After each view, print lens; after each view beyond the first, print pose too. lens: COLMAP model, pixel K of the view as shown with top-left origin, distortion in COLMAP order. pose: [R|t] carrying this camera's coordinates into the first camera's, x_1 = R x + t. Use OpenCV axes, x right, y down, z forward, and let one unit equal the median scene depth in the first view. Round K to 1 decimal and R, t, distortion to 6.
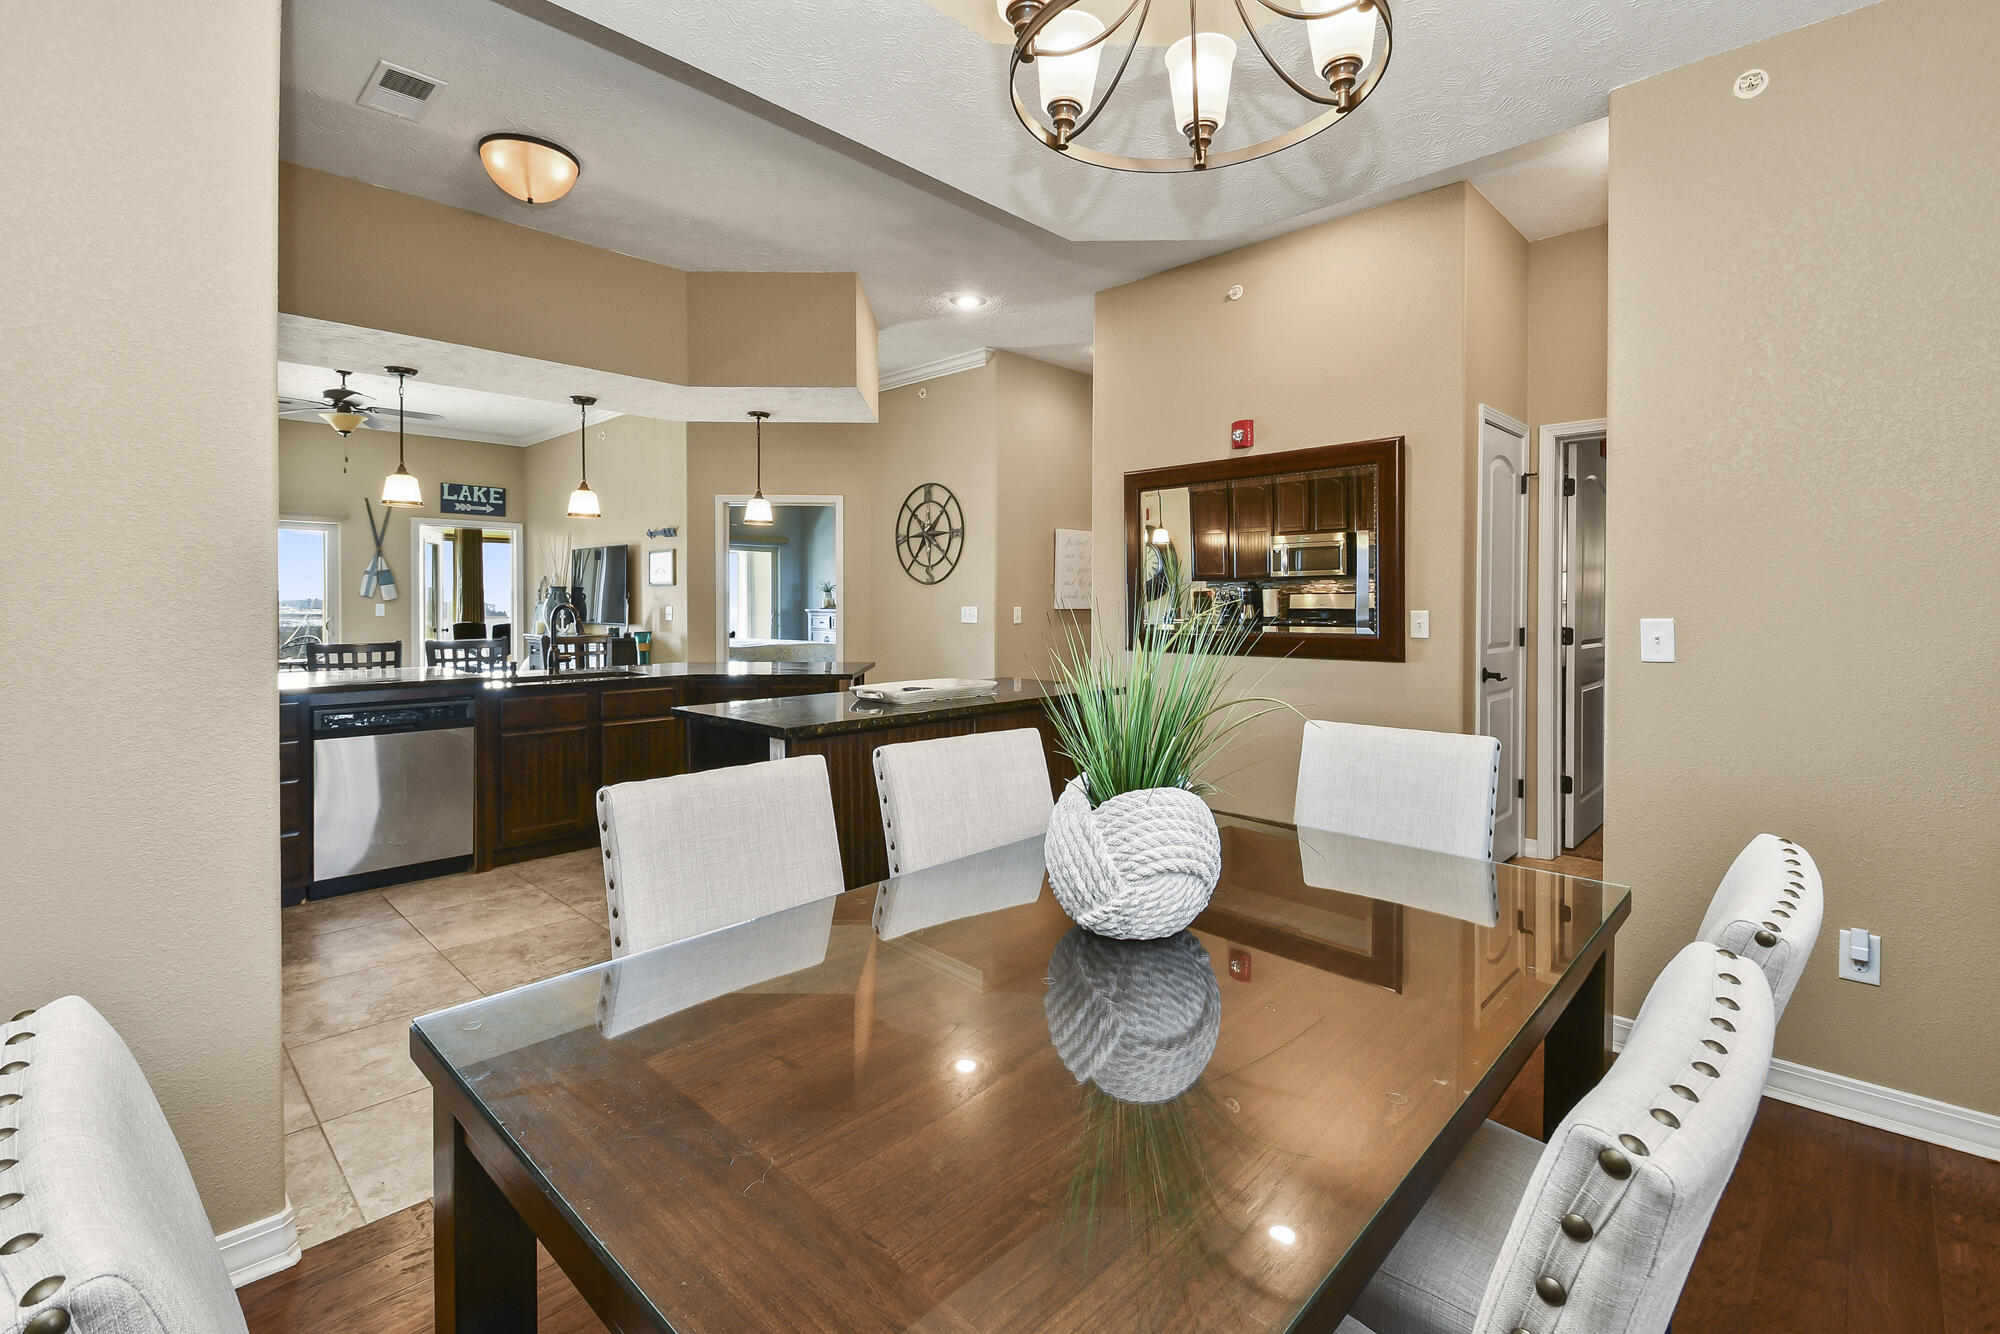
lens RADIAL K [[878.4, 0, 980.8], [0, 878.4, 611.9], [0, 0, 1]] dist [0.014033, -0.013848]
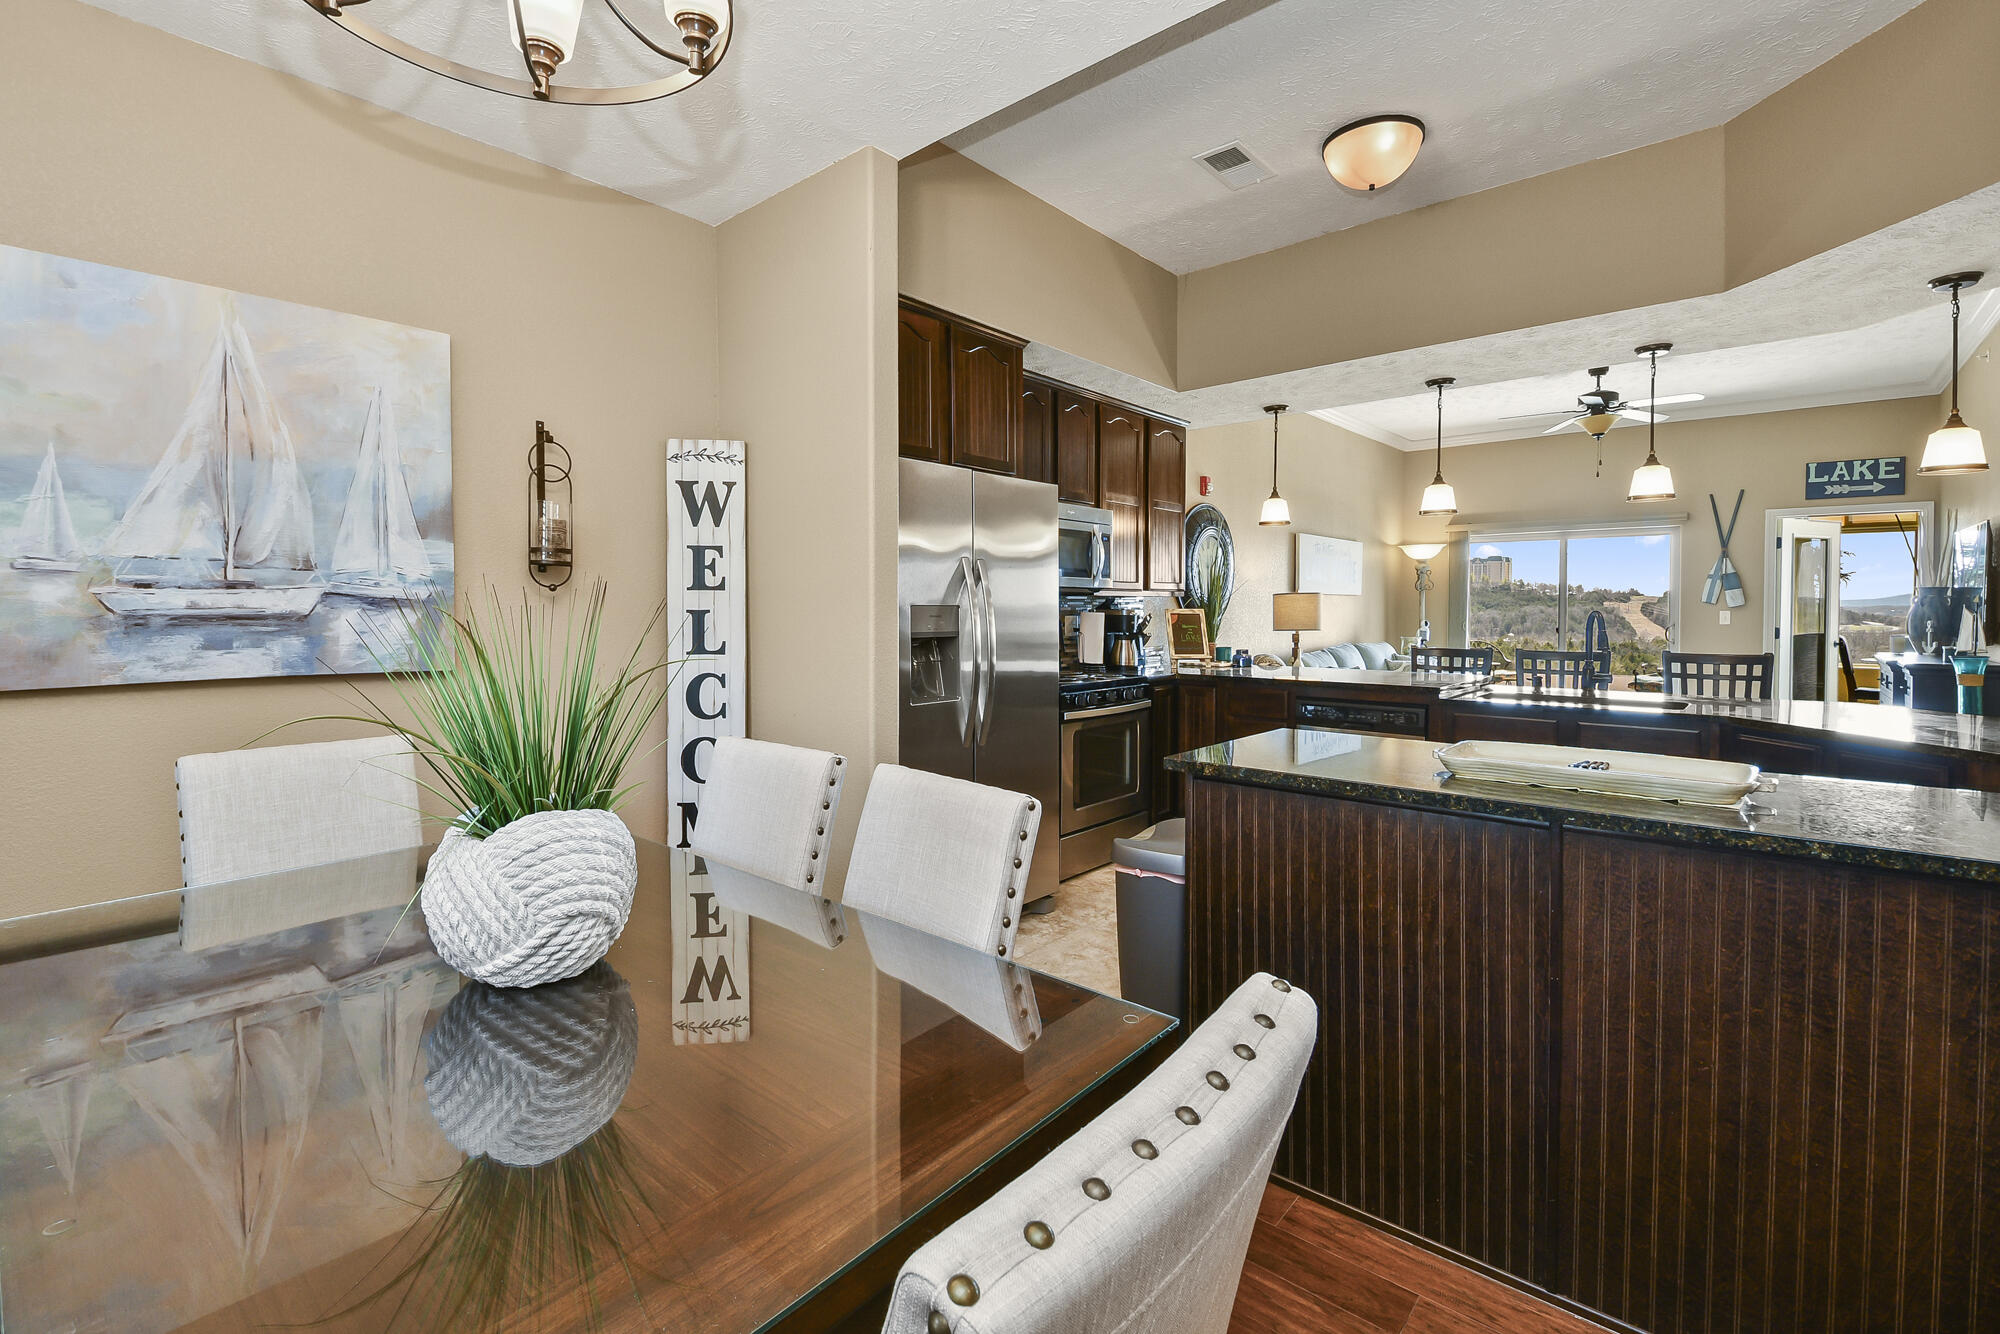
lens RADIAL K [[878.4, 0, 1015.8], [0, 878.4, 622.3], [0, 0, 1]] dist [0.014033, -0.013848]
pose [[0.064322, 0.014984, -0.997817, 0.203785], [-0.010957, 0.999838, 0.014308, -0.003054], [0.997869, 0.010013, 0.064476, 0.270612]]
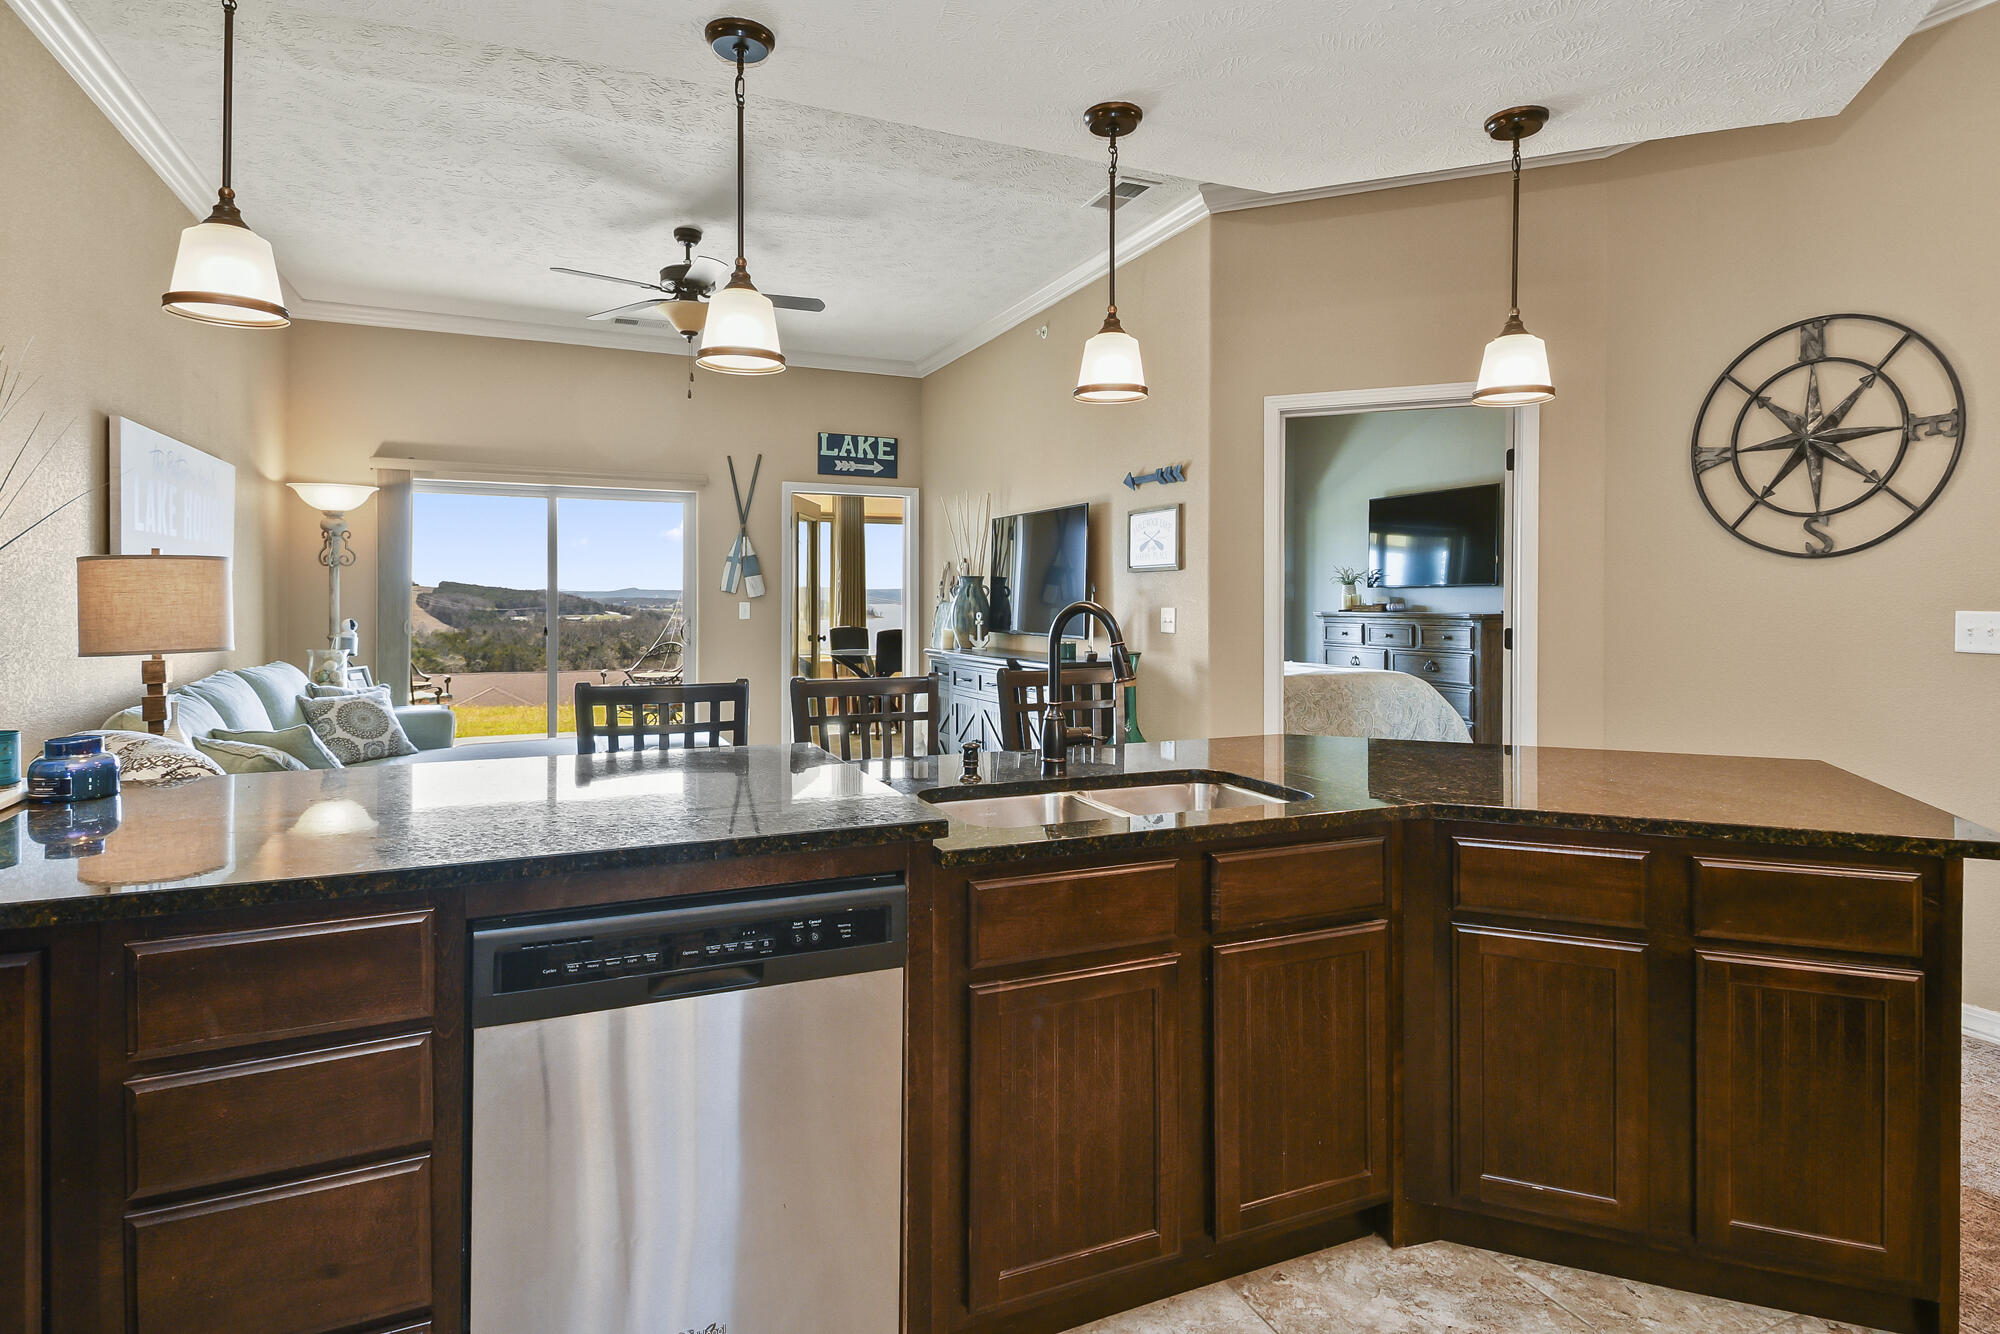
lens RADIAL K [[1022.4, 0, 982.6], [0, 1022.4, 610.7], [0, 0, 1]] dist [0.024528, -0.001780]
pose [[0.925493, 0.004905, -0.378733, -0.222038], [-0.005762, 0.999983, -0.001130, -0.002982], [0.378721, 0.003228, 0.925505, 0.360492]]
